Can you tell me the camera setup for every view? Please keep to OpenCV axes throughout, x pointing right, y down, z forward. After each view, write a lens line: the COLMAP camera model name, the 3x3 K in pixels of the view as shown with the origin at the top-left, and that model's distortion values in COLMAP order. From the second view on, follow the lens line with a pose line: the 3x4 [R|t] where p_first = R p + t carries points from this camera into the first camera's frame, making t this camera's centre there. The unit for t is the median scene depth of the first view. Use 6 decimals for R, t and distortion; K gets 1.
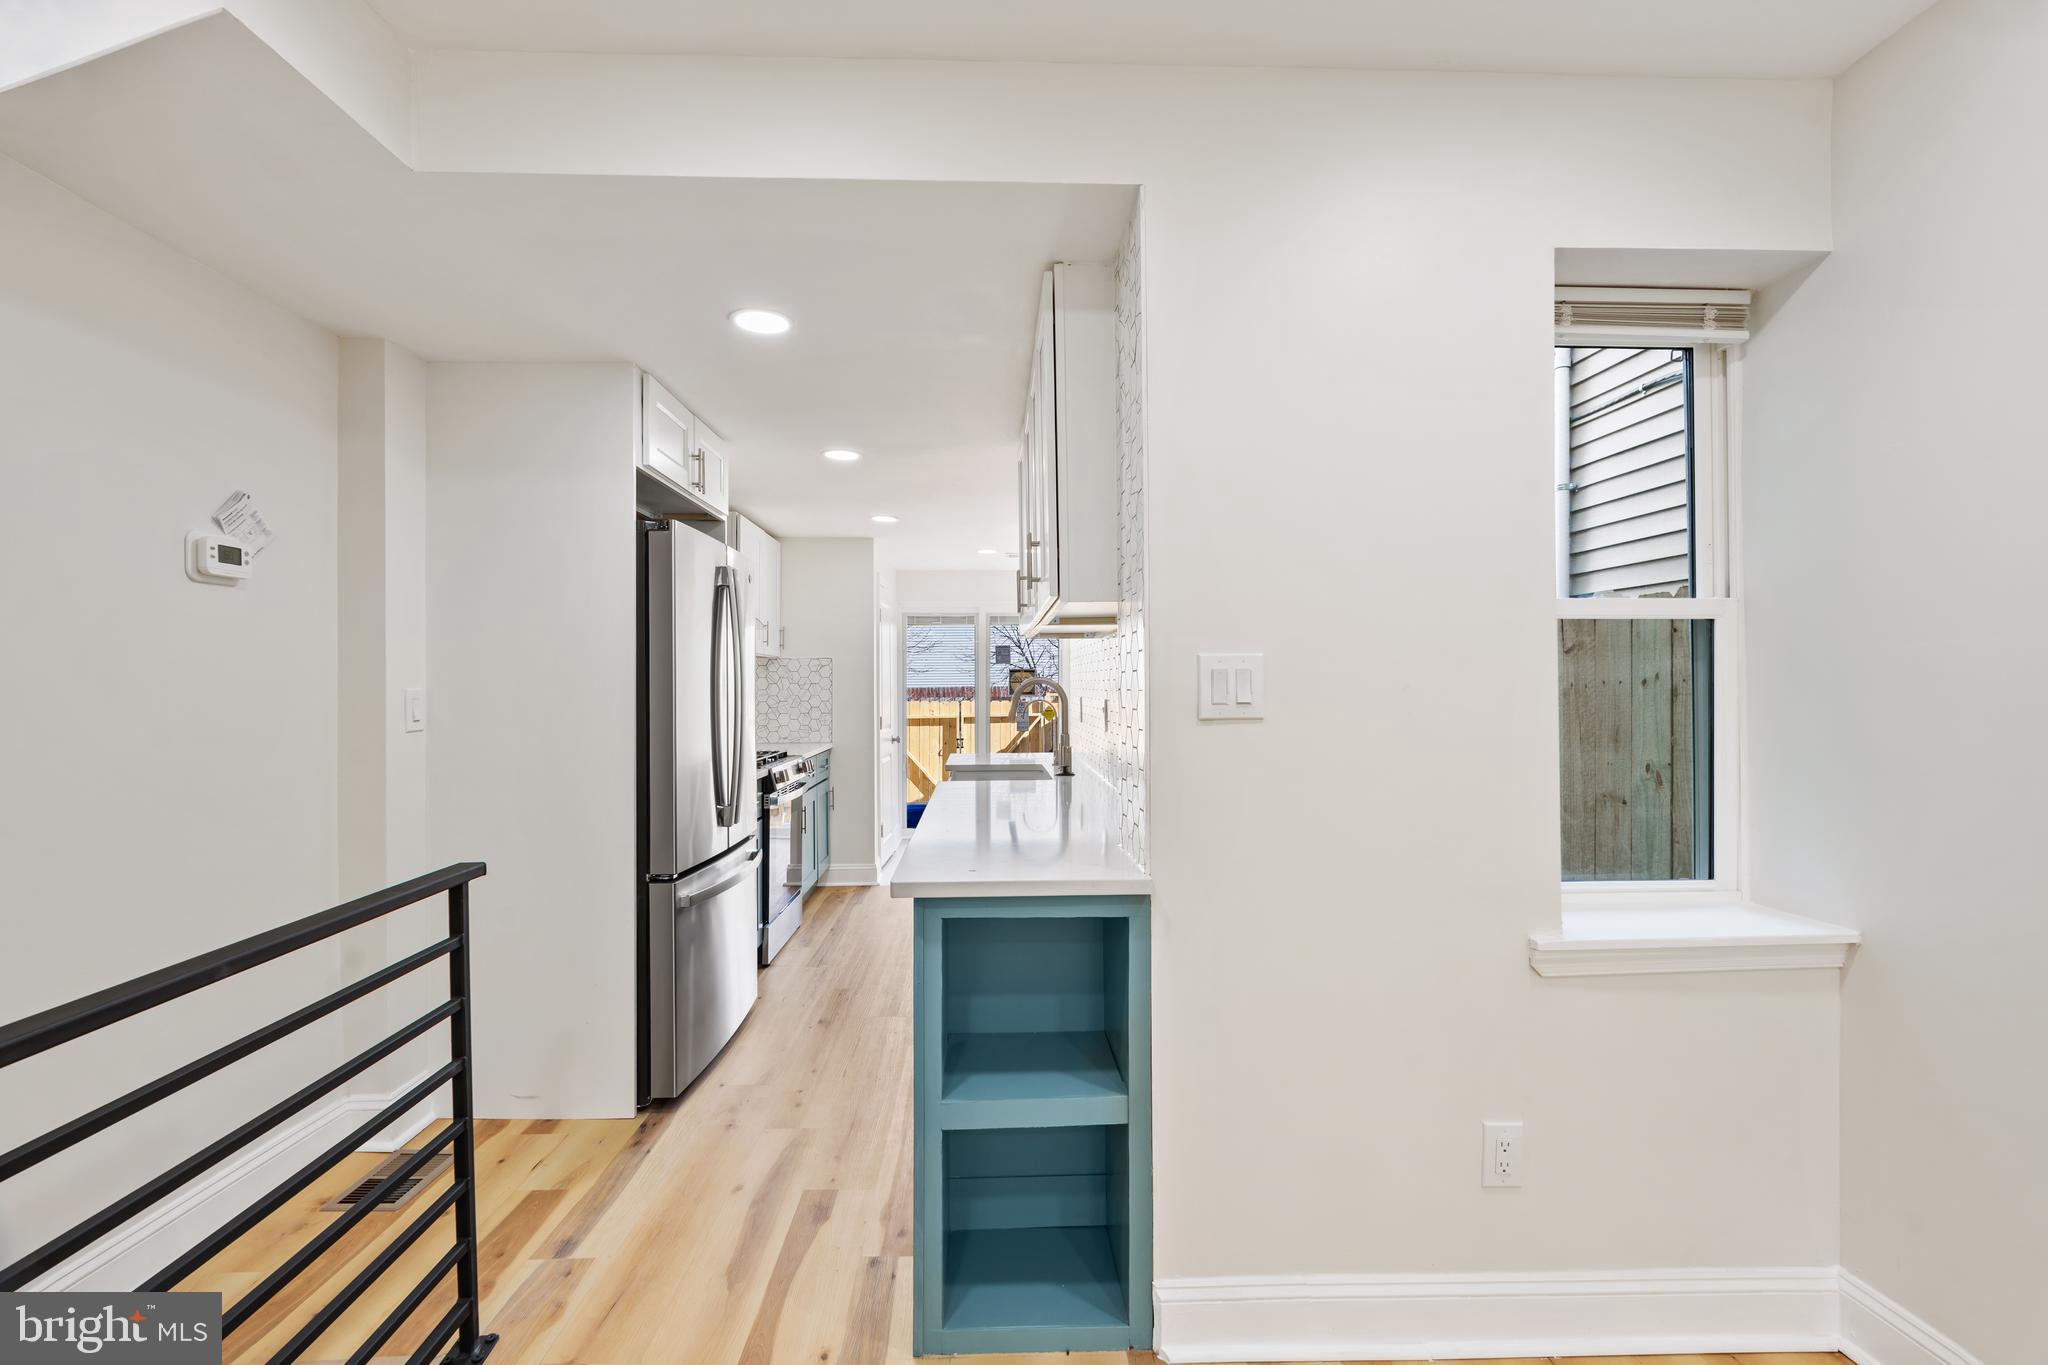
lens RADIAL K [[899.9, 0, 1022.9], [0, 899.9, 683.3], [0, 0, 1]] dist [-0.005760, 0.000958]
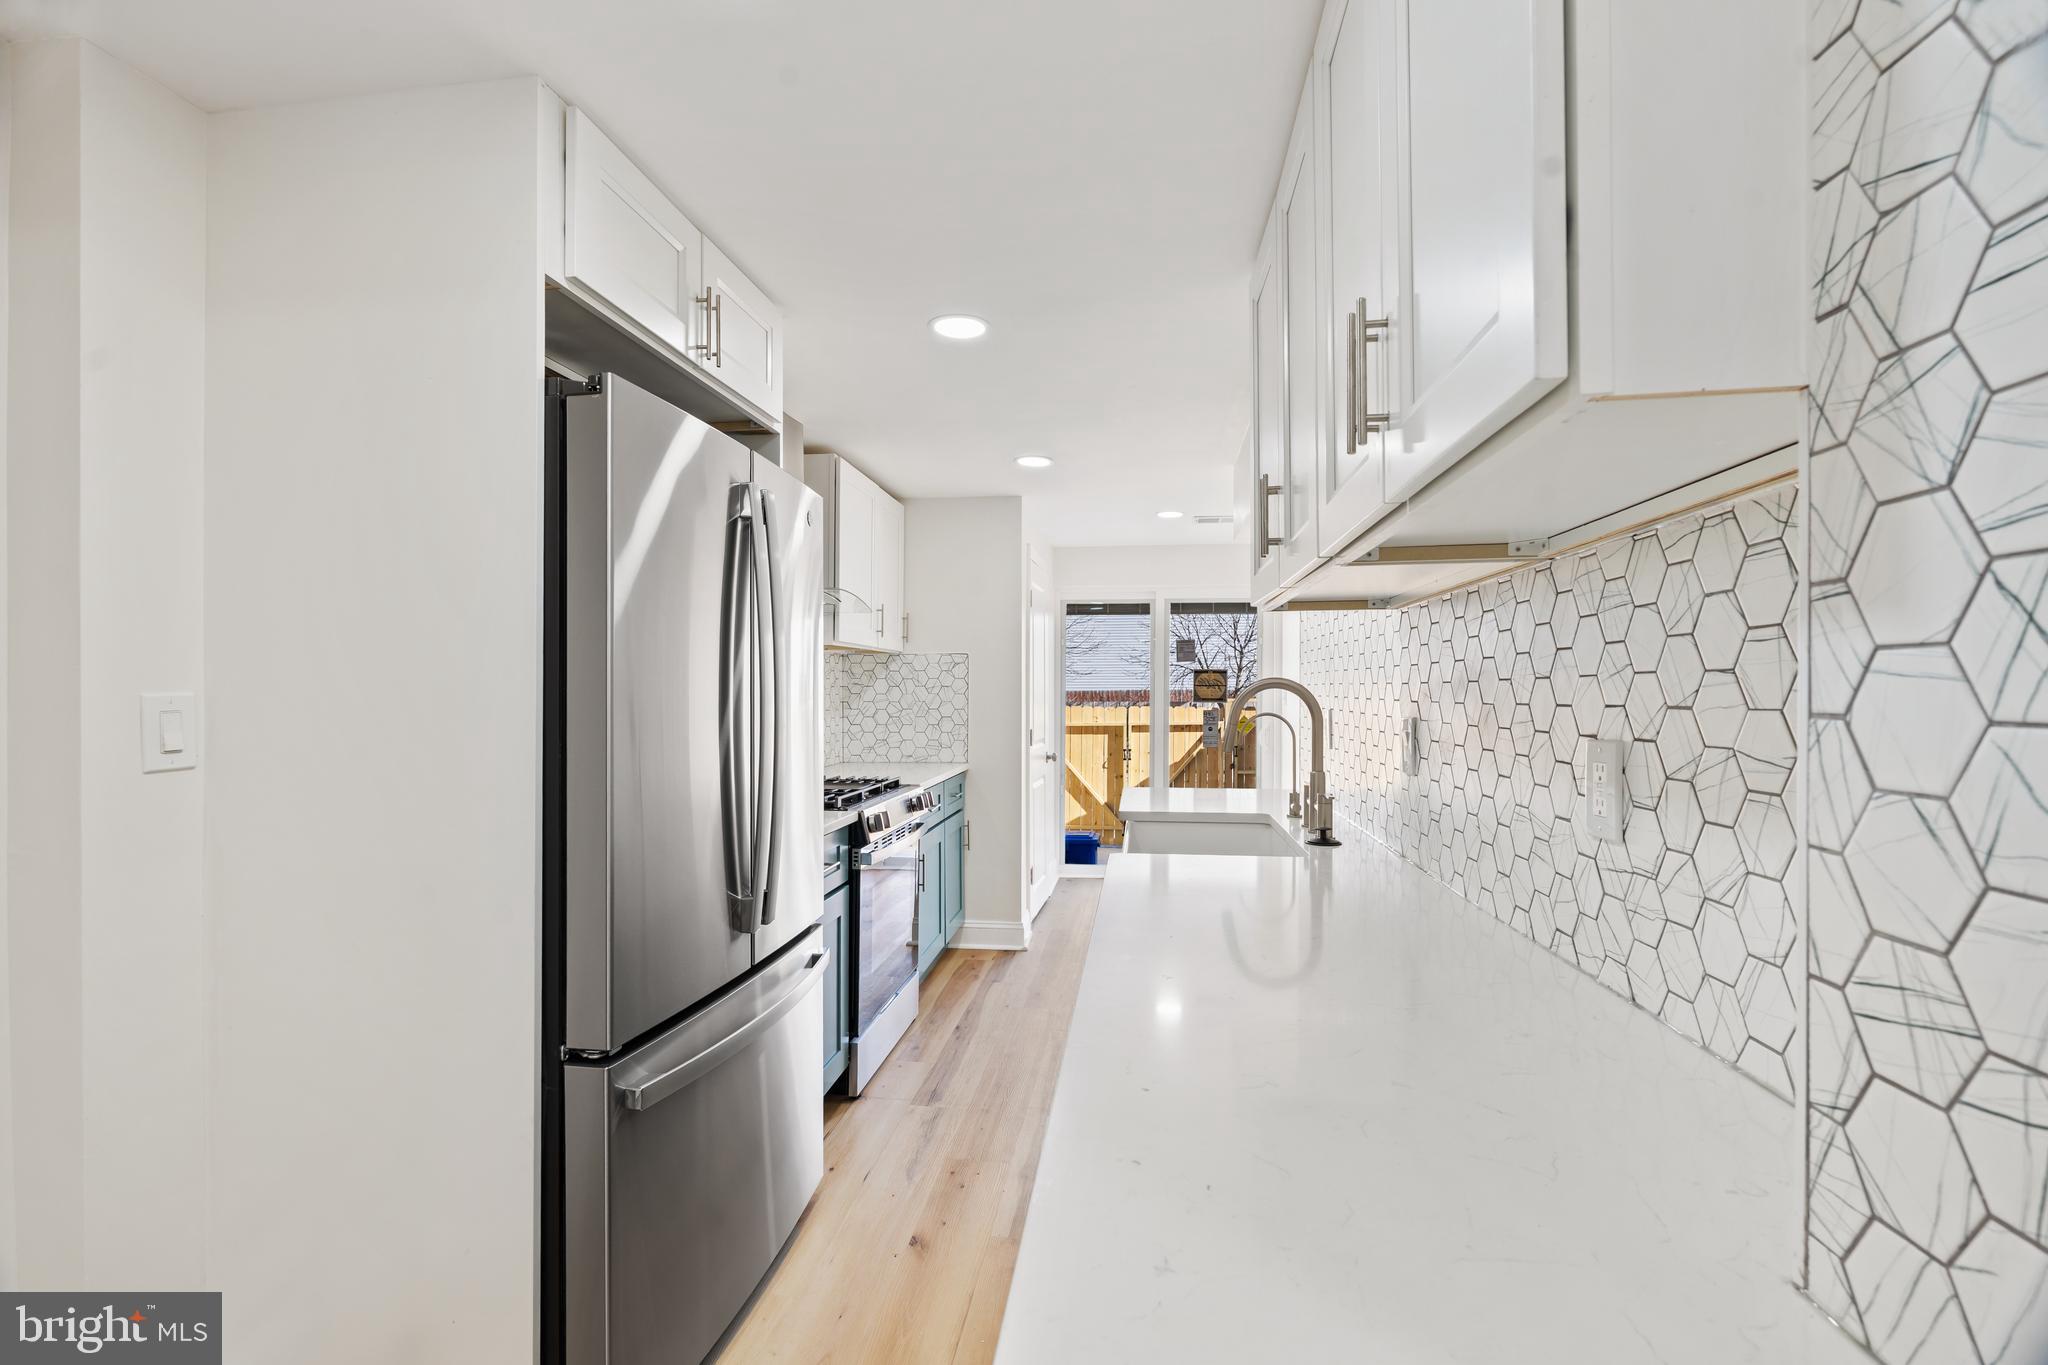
lens RADIAL K [[899.9, 0, 1024.6], [0, 899.9, 690.8], [0, 0, 1]] dist [-0.005760, 0.000958]
pose [[0.984098, 0.005502, -0.177539, -0.027721], [-0.004601, 0.999974, 0.005490, -0.000430], [0.177565, -0.004586, 0.984098, 0.253705]]
